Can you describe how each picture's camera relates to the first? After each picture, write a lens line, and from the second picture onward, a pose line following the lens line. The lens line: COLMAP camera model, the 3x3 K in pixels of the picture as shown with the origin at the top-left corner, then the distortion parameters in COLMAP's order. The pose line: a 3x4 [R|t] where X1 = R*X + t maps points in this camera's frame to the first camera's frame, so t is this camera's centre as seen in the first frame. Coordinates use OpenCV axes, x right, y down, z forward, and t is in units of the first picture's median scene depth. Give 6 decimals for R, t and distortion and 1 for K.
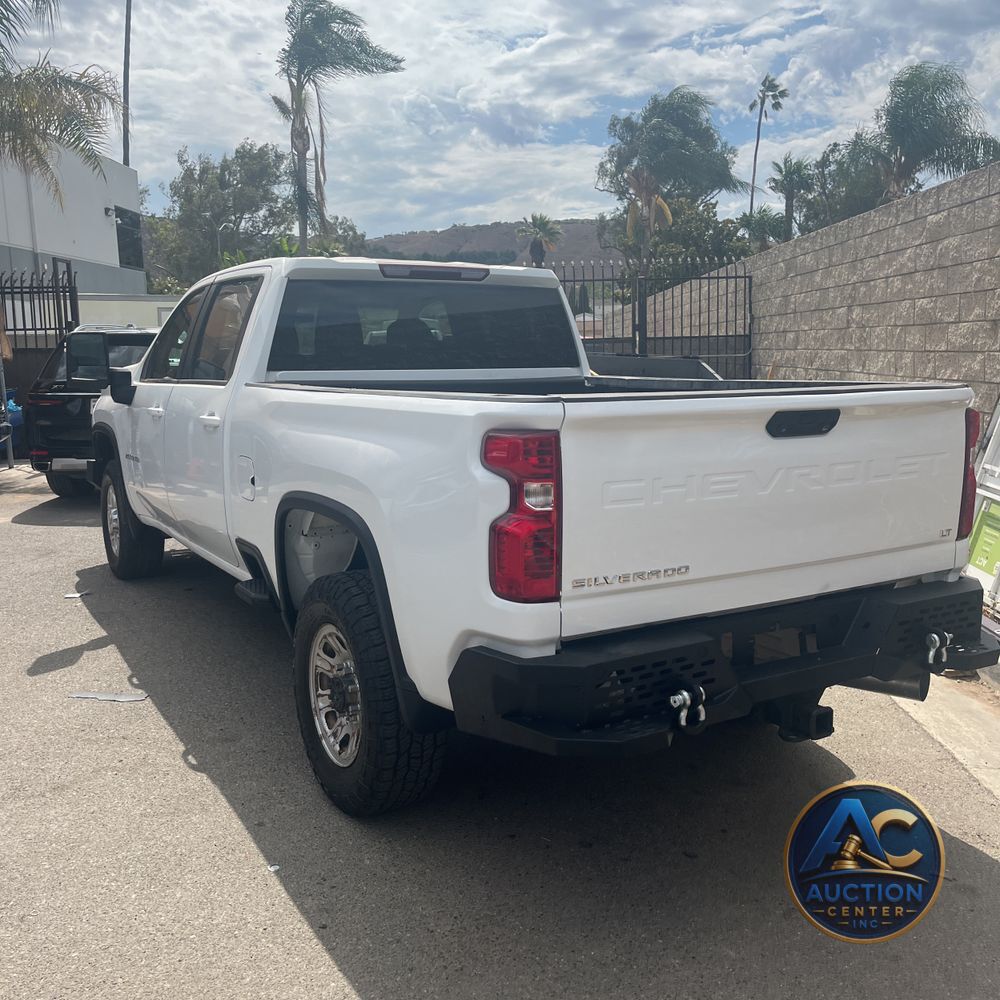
lens RADIAL K [[1018.3, 0, 498.3], [0, 1018.3, 499.6], [0, 0, 1]] dist [0.019529, 0.000000]
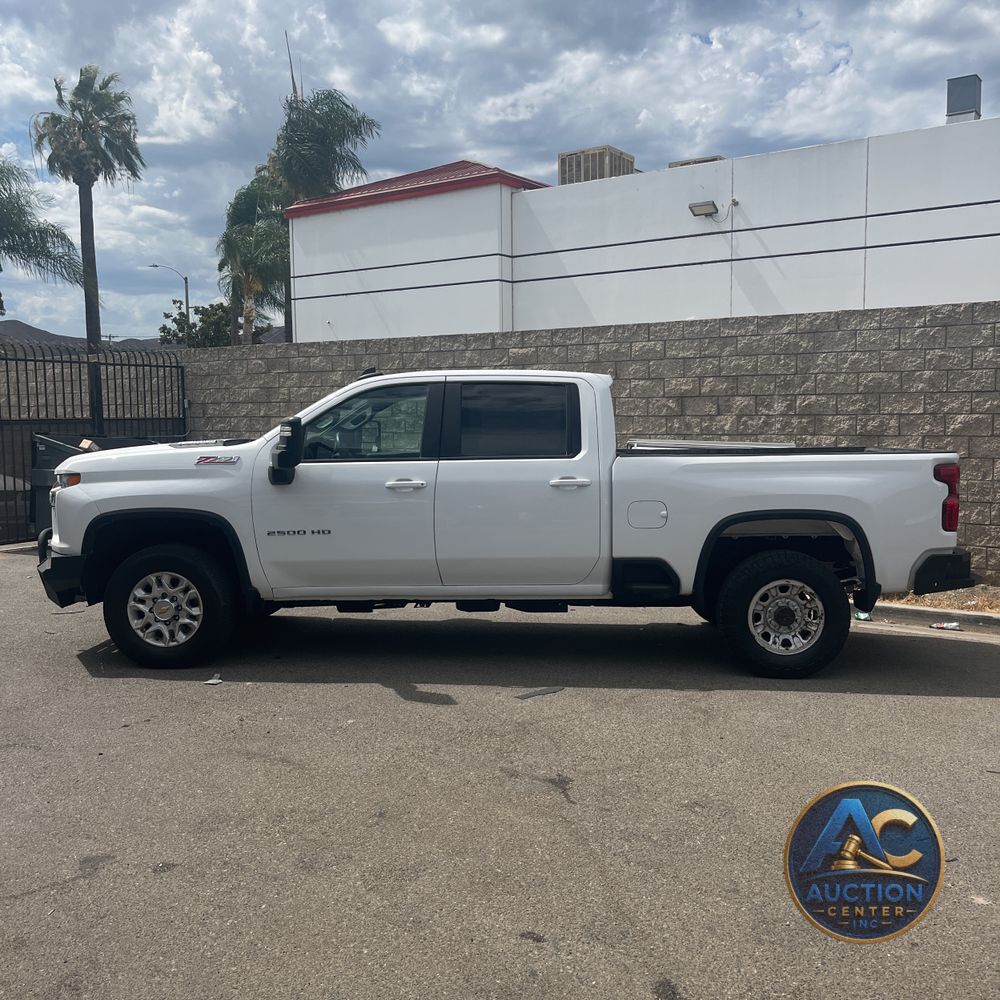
lens RADIAL K [[1018.3, 0, 499.3], [0, 1018.3, 493.3], [0, 0, 1]] dist [0.019529, 0.000000]
pose [[0.537740, -0.055076, 0.841310, -1.095038], [0.123453, 0.992252, -0.013950, -0.039348], [-0.834024, 0.111364, 0.540373, 0.218440]]
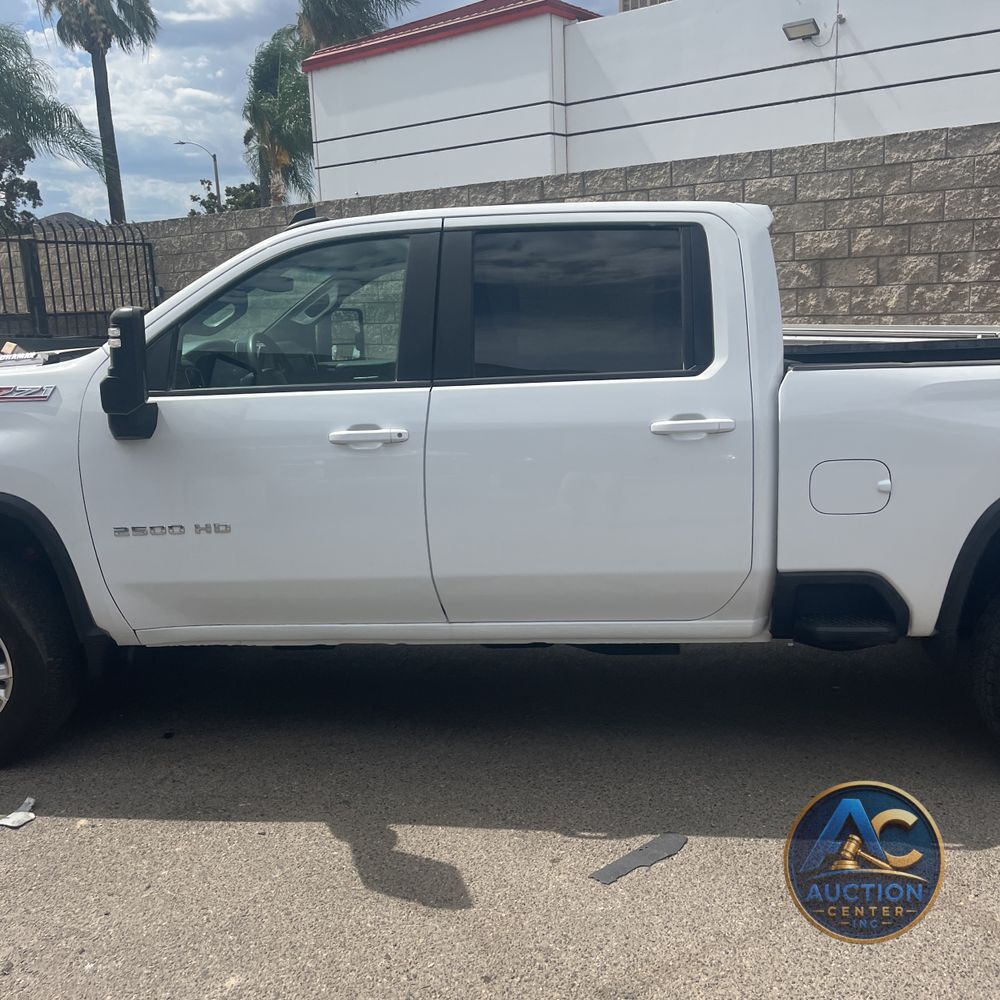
lens RADIAL K [[1018.3, 0, 507.8], [0, 1018.3, 501.9], [0, 0, 1]] dist [0.019529, 0.000000]
pose [[0.575196, -0.166412, 0.800910, -0.666498], [0.146096, 0.984246, 0.099583, -0.082129], [-0.804864, 0.059730, 0.590446, 0.484801]]
